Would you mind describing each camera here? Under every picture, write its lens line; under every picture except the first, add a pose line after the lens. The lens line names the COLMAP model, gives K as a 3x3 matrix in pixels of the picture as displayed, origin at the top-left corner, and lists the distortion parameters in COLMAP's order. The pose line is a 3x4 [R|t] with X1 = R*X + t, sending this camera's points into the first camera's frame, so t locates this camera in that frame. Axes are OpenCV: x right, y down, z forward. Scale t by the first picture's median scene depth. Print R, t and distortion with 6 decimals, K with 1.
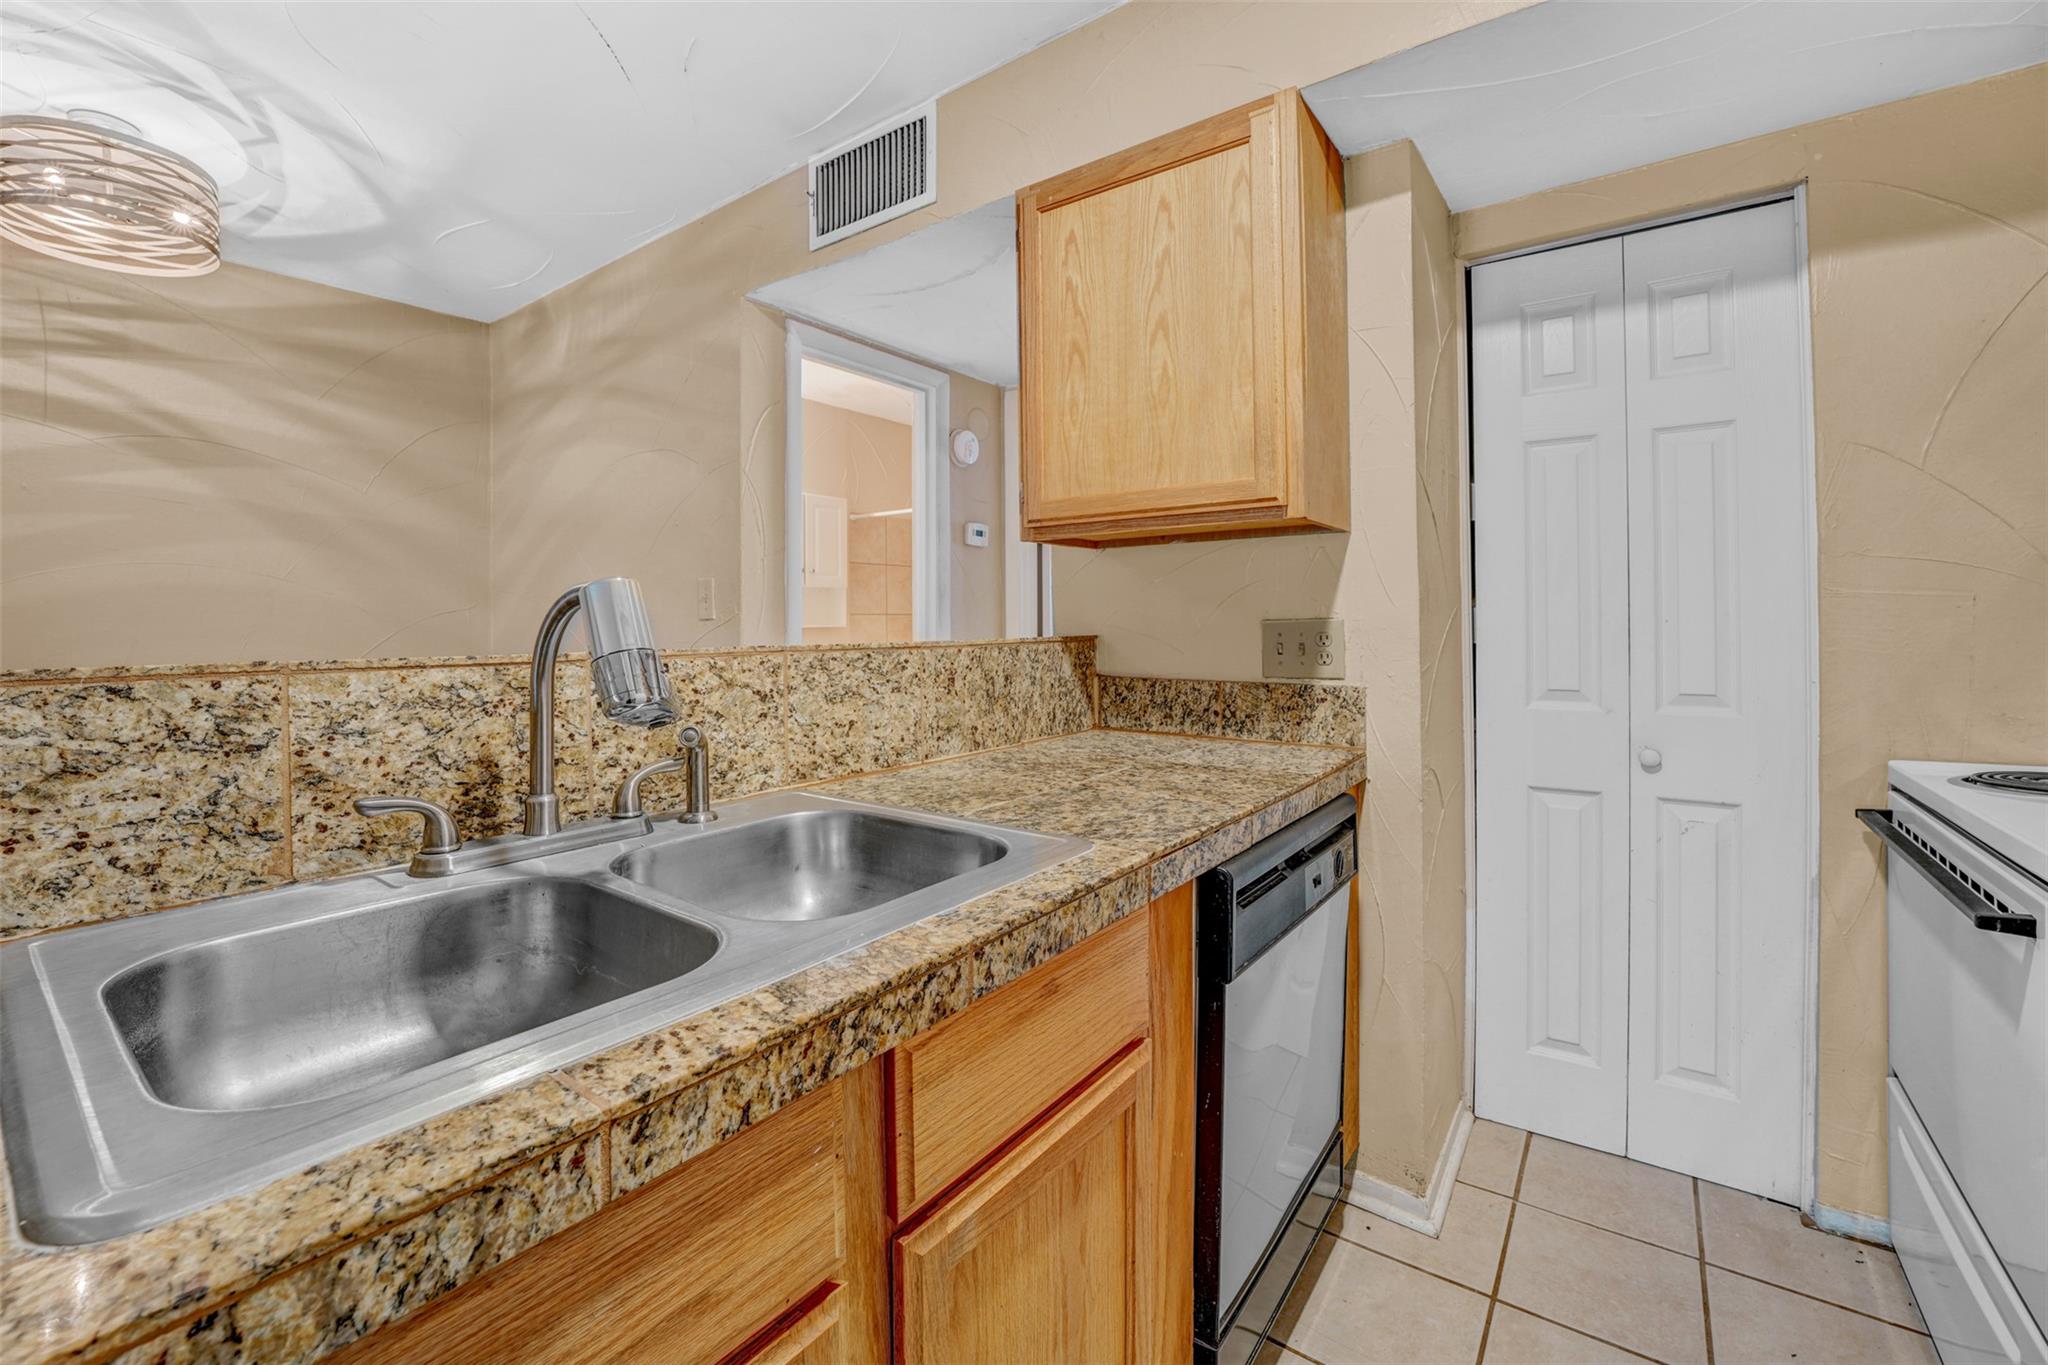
lens RADIAL K [[839.3, 0, 1023.6], [0, 839.3, 620.3], [0, 0, 1]] dist [-0.029071, 0.002060]
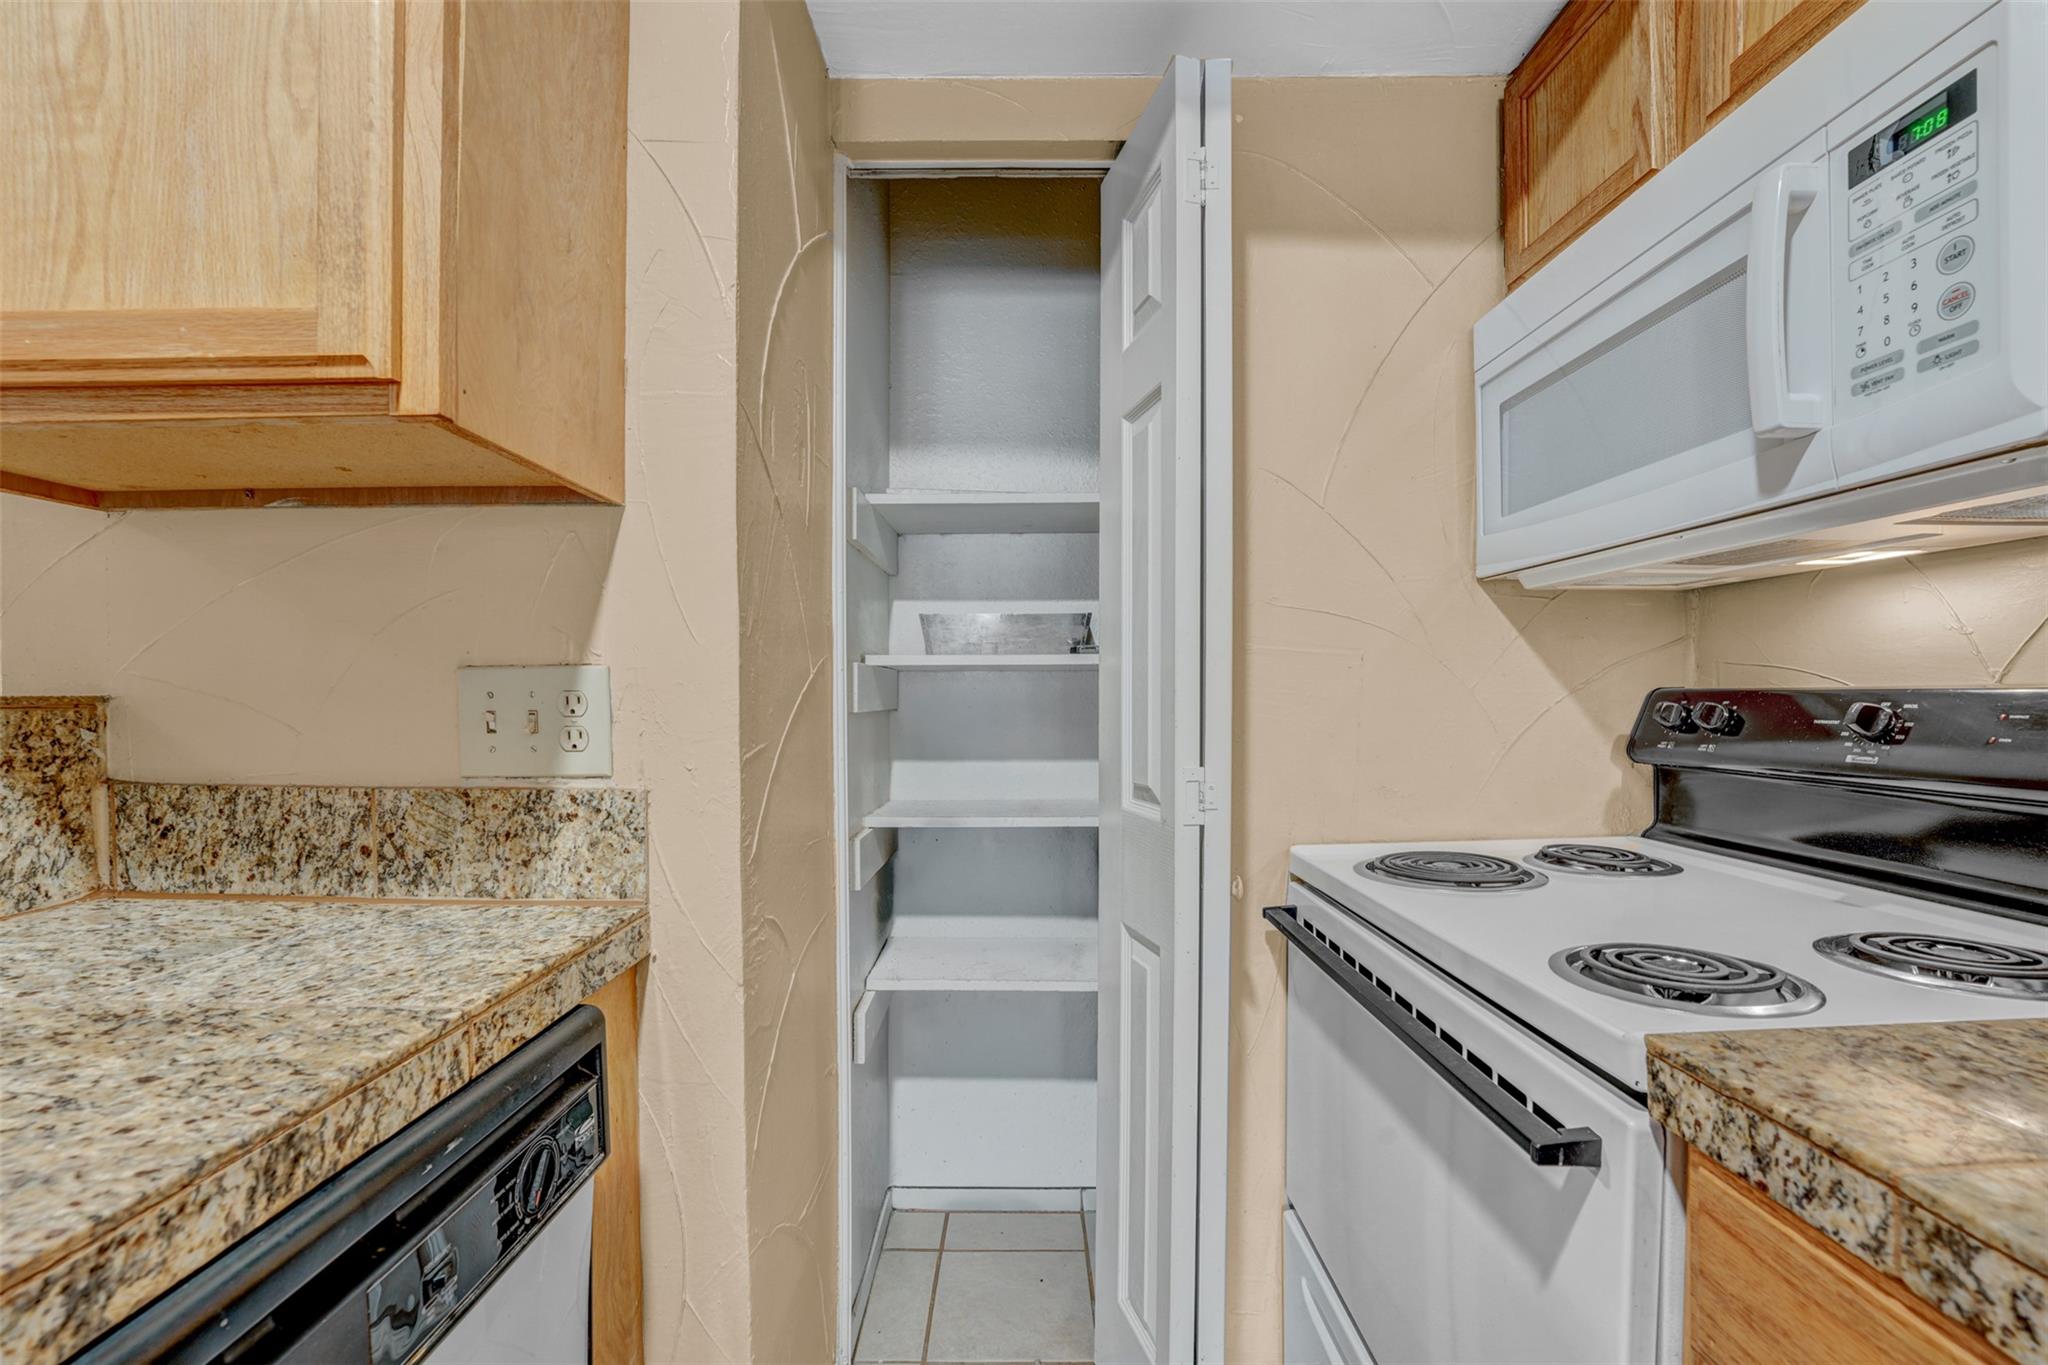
lens RADIAL K [[839.3, 0, 1019.8], [0, 839.3, 715.8], [0, 0, 1]] dist [-0.029071, 0.002060]
pose [[0.806740, -0.003196, 0.590898, 0.268547], [-0.009963, 0.999770, 0.019011, 0.017745], [-0.590823, -0.021224, 0.806522, 0.392924]]
